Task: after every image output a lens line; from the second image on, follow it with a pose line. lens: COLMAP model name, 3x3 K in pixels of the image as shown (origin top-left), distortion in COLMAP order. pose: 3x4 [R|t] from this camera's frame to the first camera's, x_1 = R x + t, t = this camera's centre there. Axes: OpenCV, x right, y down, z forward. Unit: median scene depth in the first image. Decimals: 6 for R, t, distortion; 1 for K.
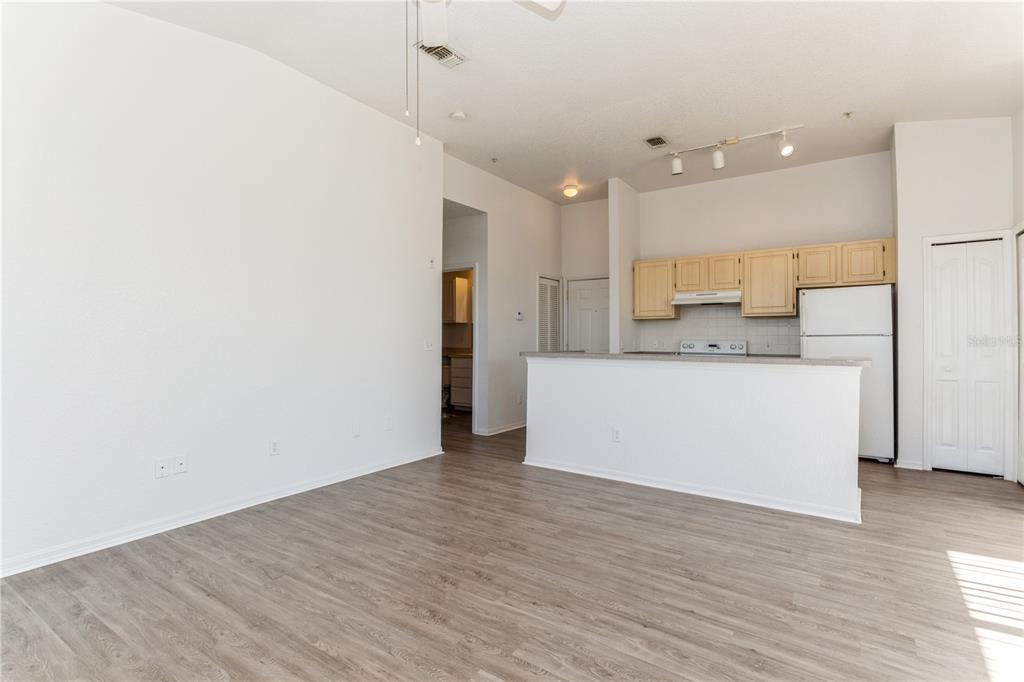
lens RADIAL K [[494.9, 0, 504.2], [0, 494.9, 332.2], [0, 0, 1]] dist [0.029166, 0.000649]
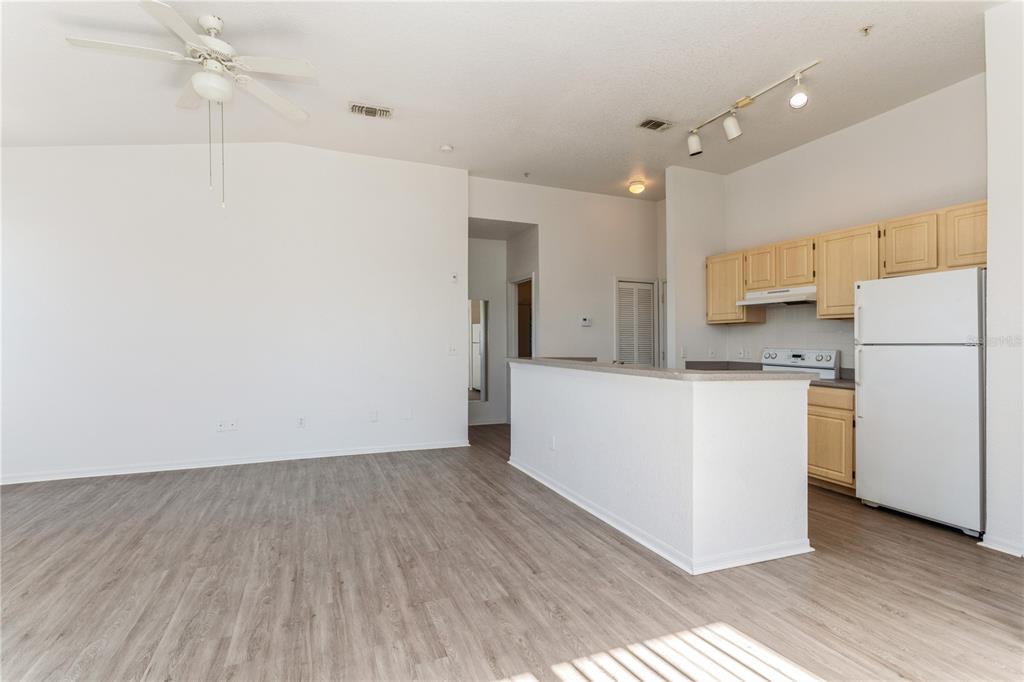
lens RADIAL K [[492.0, 0, 513.8], [0, 492.0, 348.9], [0, 0, 1]] dist [0.030050, 0.000132]
pose [[0.845266, 0.011409, -0.534224, 0.761714], [0.000837, 0.999743, 0.022676, -0.003302], [0.534345, -0.019614, 0.845039, 0.148652]]
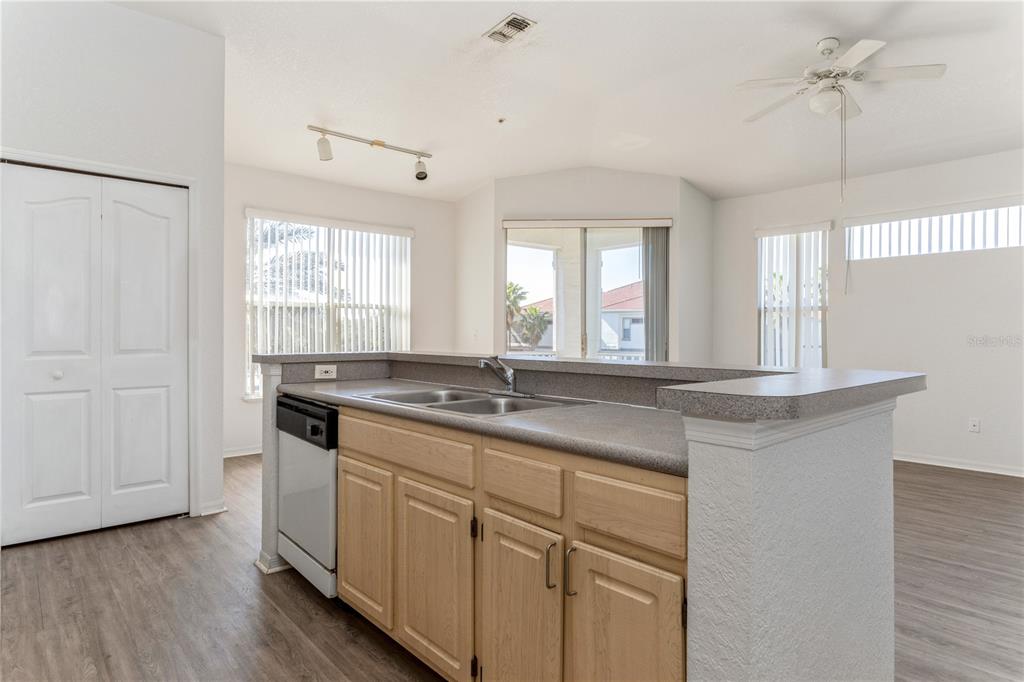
lens RADIAL K [[573.0, 0, 516.1], [0, 573.0, 327.4], [0, 0, 1]] dist [-0.018733, -0.002019]
pose [[-0.976013, -0.003902, 0.217676, 0.237503], [-0.009590, 0.999639, -0.025082, 0.028868], [-0.217500, -0.026568, -0.975699, 1.716162]]
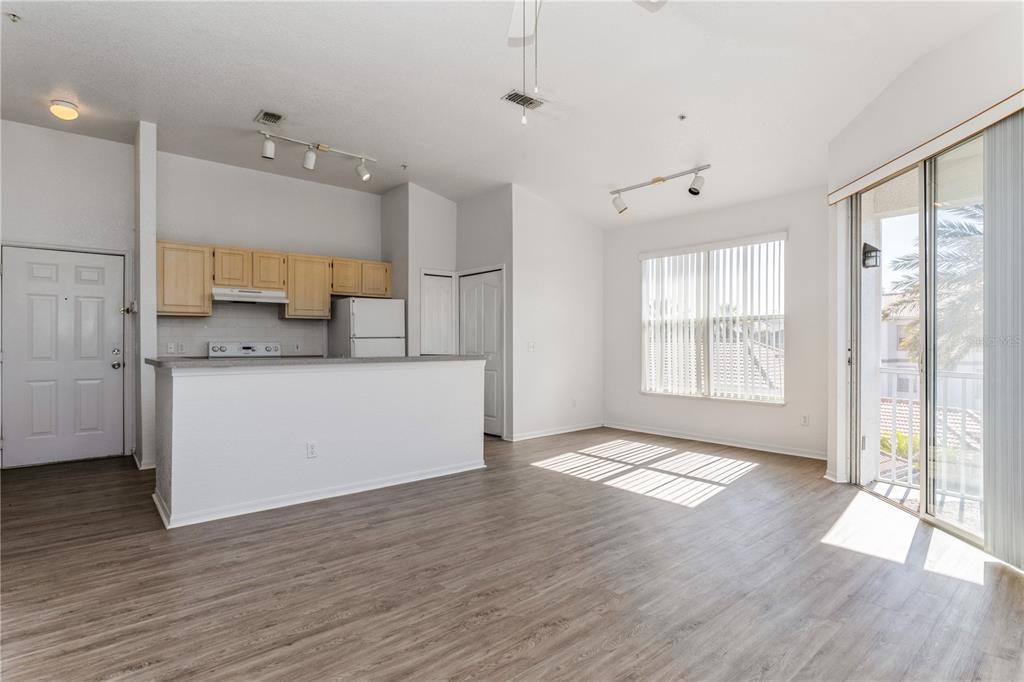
lens RADIAL K [[525.1, 0, 515.0], [0, 525.1, 342.5], [0, 0, 1]] dist [-0.008965, -0.000112]
pose [[0.237548, -0.003742, 0.971369, -0.660801], [-0.015523, 0.999850, 0.007648, 0.003257], [-0.971252, -0.016895, 0.237455, 0.478881]]
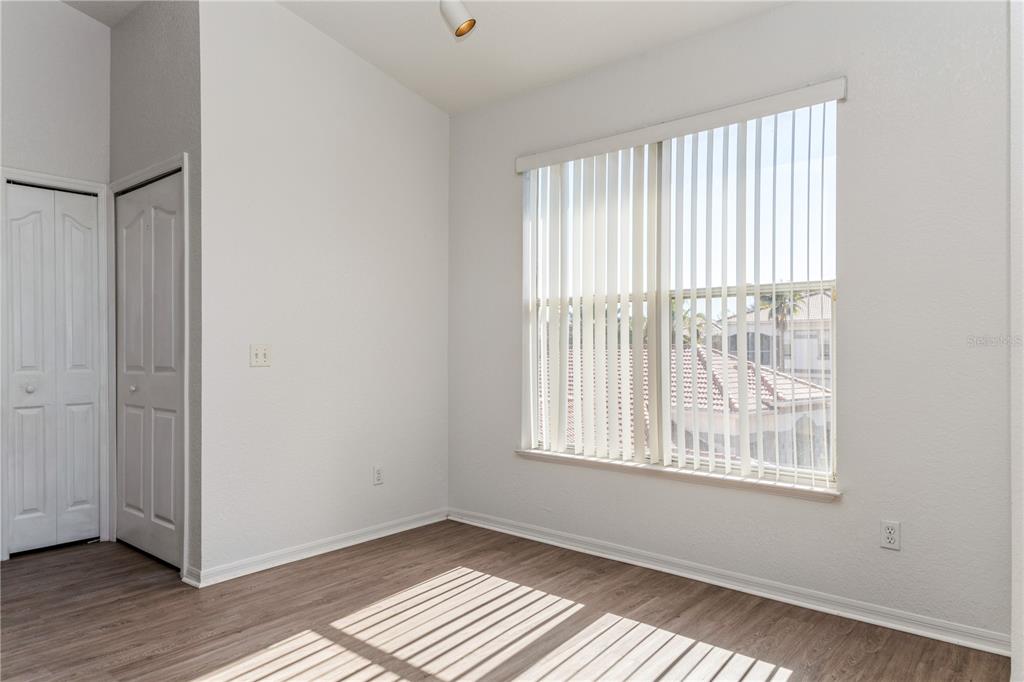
lens RADIAL K [[663.0, 0, 512.0], [0, 663.0, 341.0], [0, 0, 1]] dist [-0.004856, -0.002874]
pose [[0.083852, 0.008378, 0.996443, 0.130698], [-0.019865, 0.999780, -0.006734, 0.009165], [-0.996280, -0.019230, 0.084000, 0.408860]]
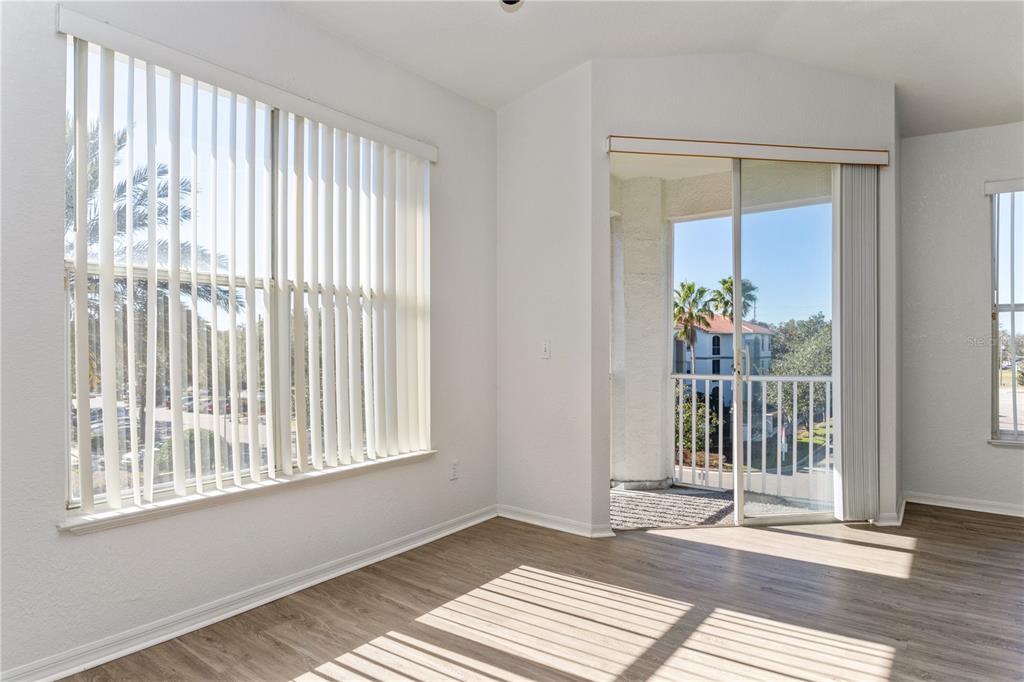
lens RADIAL K [[562.8, 0, 518.8], [0, 562.8, 338.9], [0, 0, 1]] dist [-0.008294, -0.001503]
pose [[-0.999570, -0.002520, 0.029205, 0.765789], [-0.003357, 0.999583, -0.028666, 0.021393], [-0.029121, -0.028752, -0.999162, 0.979934]]
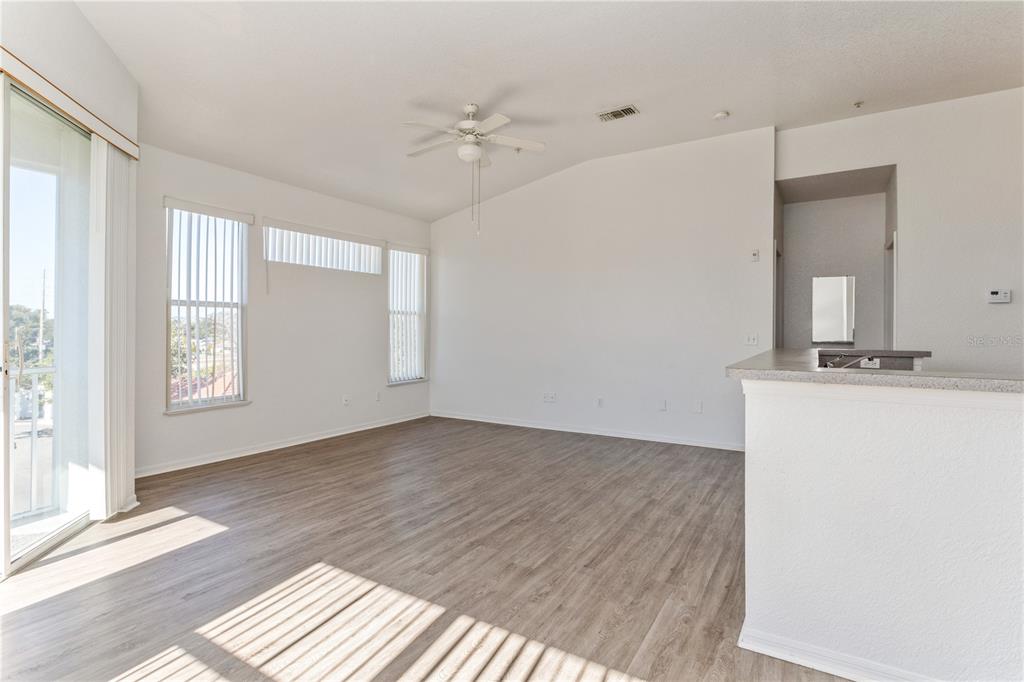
lens RADIAL K [[508.2, 0, 501.6], [0, 508.2, 334.4], [0, 0, 1]] dist [-0.012621, 0.000201]
pose [[0.051231, 0.000533, -0.998687, 1.097822], [0.013473, 0.999908, 0.001225, 0.010314], [0.998596, -0.013518, 0.051219, 0.598580]]
